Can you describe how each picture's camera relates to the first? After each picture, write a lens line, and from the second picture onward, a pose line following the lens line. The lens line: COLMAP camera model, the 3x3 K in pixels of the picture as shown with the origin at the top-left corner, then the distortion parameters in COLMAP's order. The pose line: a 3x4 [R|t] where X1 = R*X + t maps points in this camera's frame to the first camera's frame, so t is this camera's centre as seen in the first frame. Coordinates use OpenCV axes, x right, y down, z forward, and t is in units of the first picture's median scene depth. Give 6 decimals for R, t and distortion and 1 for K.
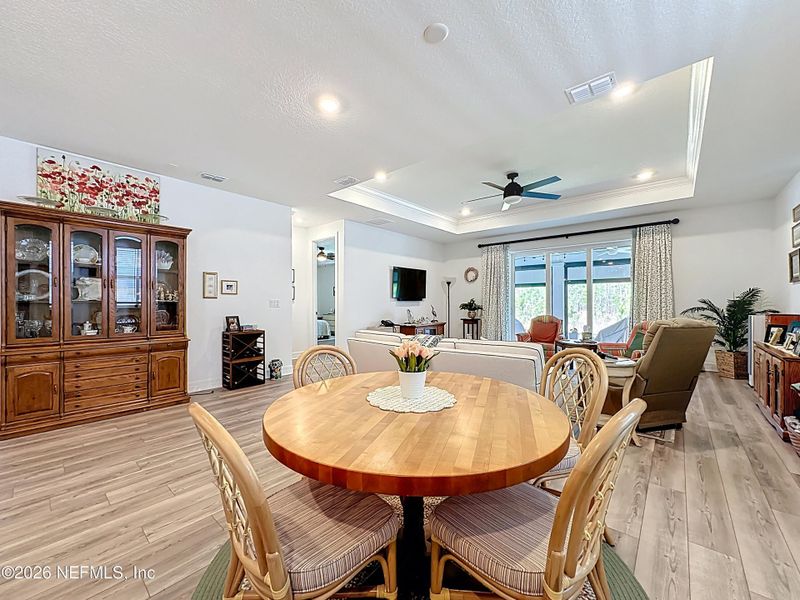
lens RADIAL K [[322.7, 0, 399.8], [0, 322.7, 302.7], [0, 0, 1]] dist [-0.002801, -0.000036]
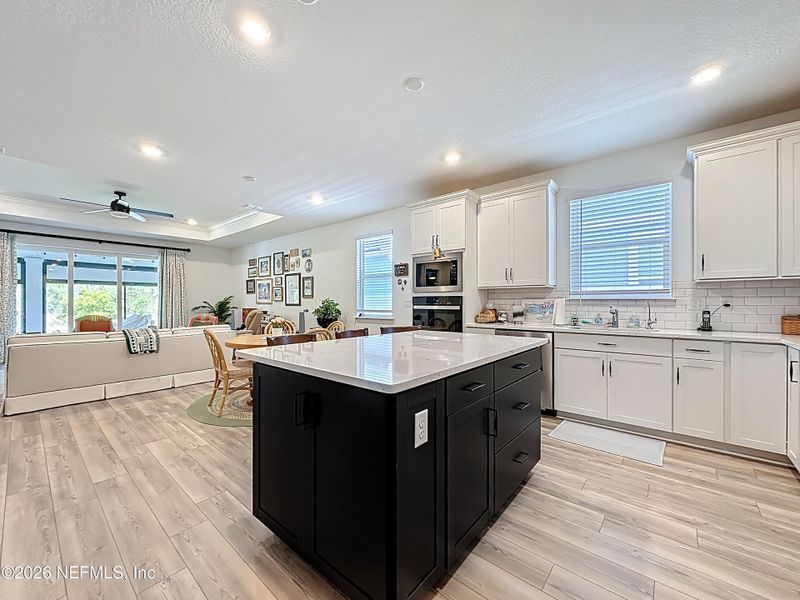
lens RADIAL K [[322.7, 0, 399.8], [0, 322.7, 302.7], [0, 0, 1]] dist [-0.002801, -0.000036]
pose [[-0.008076, 0.002291, 0.999965, -0.760782], [-0.000240, 0.999997, -0.002293, 0.000835], [-0.999967, -0.000259, -0.008075, 0.002047]]
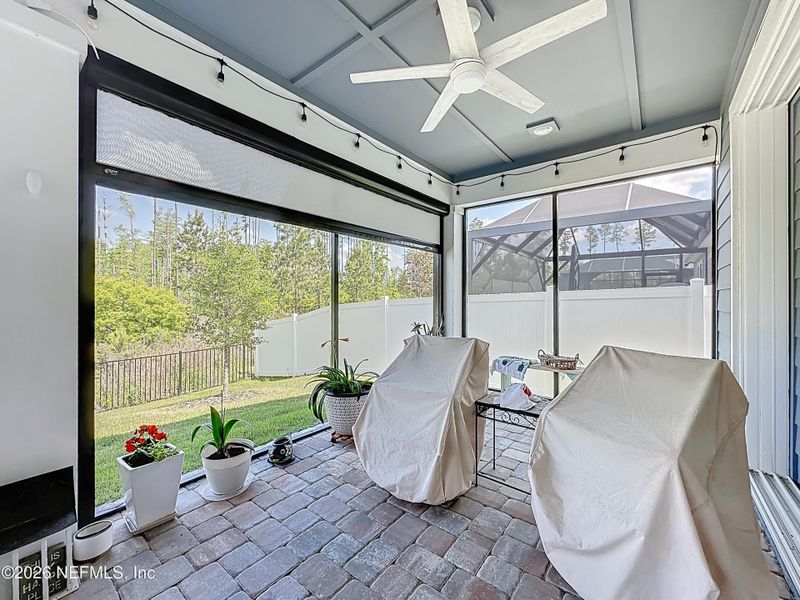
lens RADIAL K [[328.4, 0, 397.3], [0, 328.4, 296.2], [0, 0, 1]] dist [-0.001567, -0.000116]
pose [[-0.040008, 0.006595, 0.999178, 0.634153], [-0.001824, 0.999976, -0.006674, 0.007775], [-0.999198, -0.002090, -0.039995, 1.590700]]
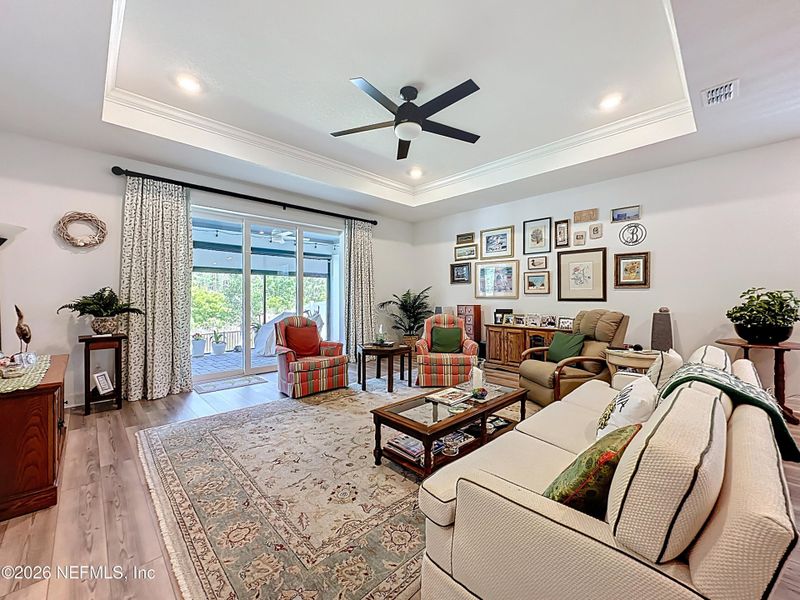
lens RADIAL K [[326.4, 0, 401.7], [0, 326.4, 296.5], [0, 0, 1]] dist [0.000015, 0.000144]
pose [[0.086741, 0.002391, 0.996228, -0.260716], [0.001373, 0.999996, -0.002519, -0.000156], [-0.996230, 0.001586, 0.086737, 0.893268]]
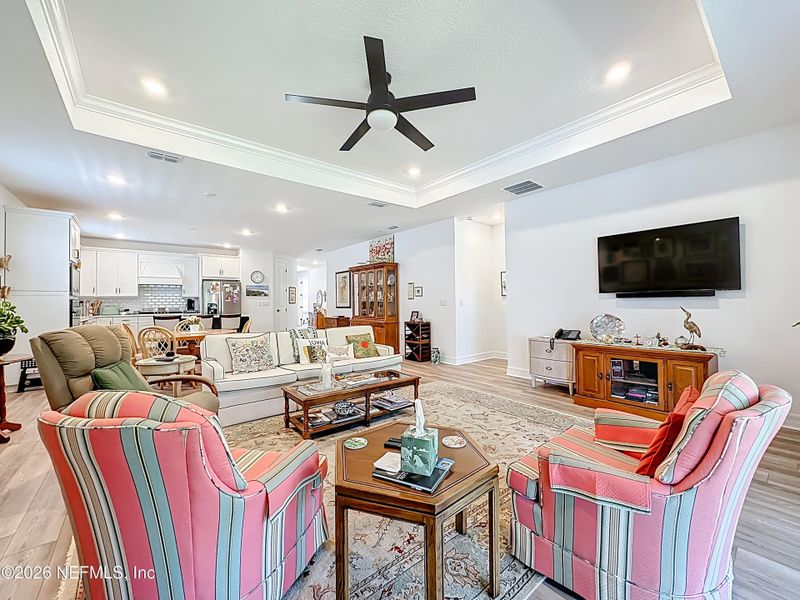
lens RADIAL K [[321.2, 0, 400.0], [0, 321.2, 300.0], [0, 0, 1]] dist [-0.004594, -0.000229]
pose [[-0.177541, -0.001071, -0.984113, 0.831838], [0.009377, 0.999952, -0.002780, -0.004805], [0.984069, -0.009722, -0.177523, 1.050458]]
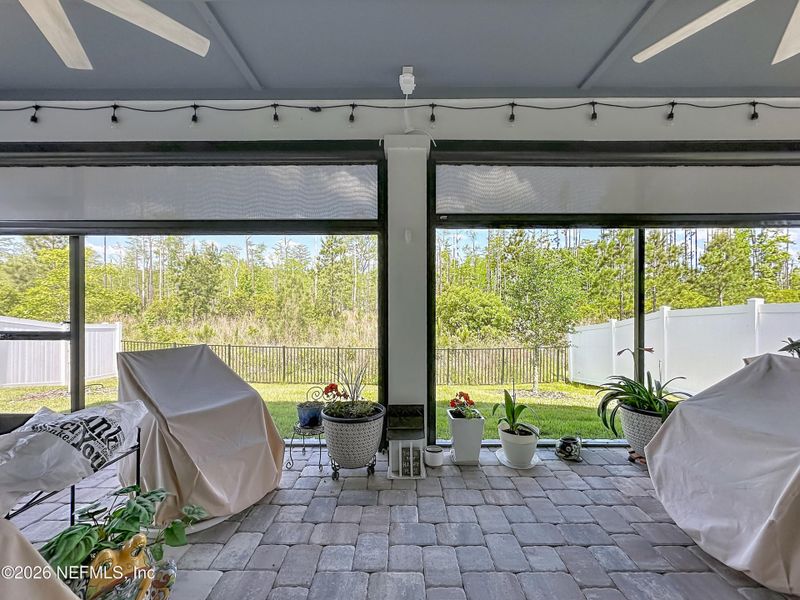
lens RADIAL K [[329.1, 0, 398.6], [0, 329.1, 302.9], [0, 0, 1]] dist [-0.002907, 0.000449]
pose [[0.763177, -0.000654, 0.646190, 0.602441], [-0.002277, 0.999991, 0.003701, 0.007905], [-0.646186, -0.004296, 0.763168, 1.528811]]
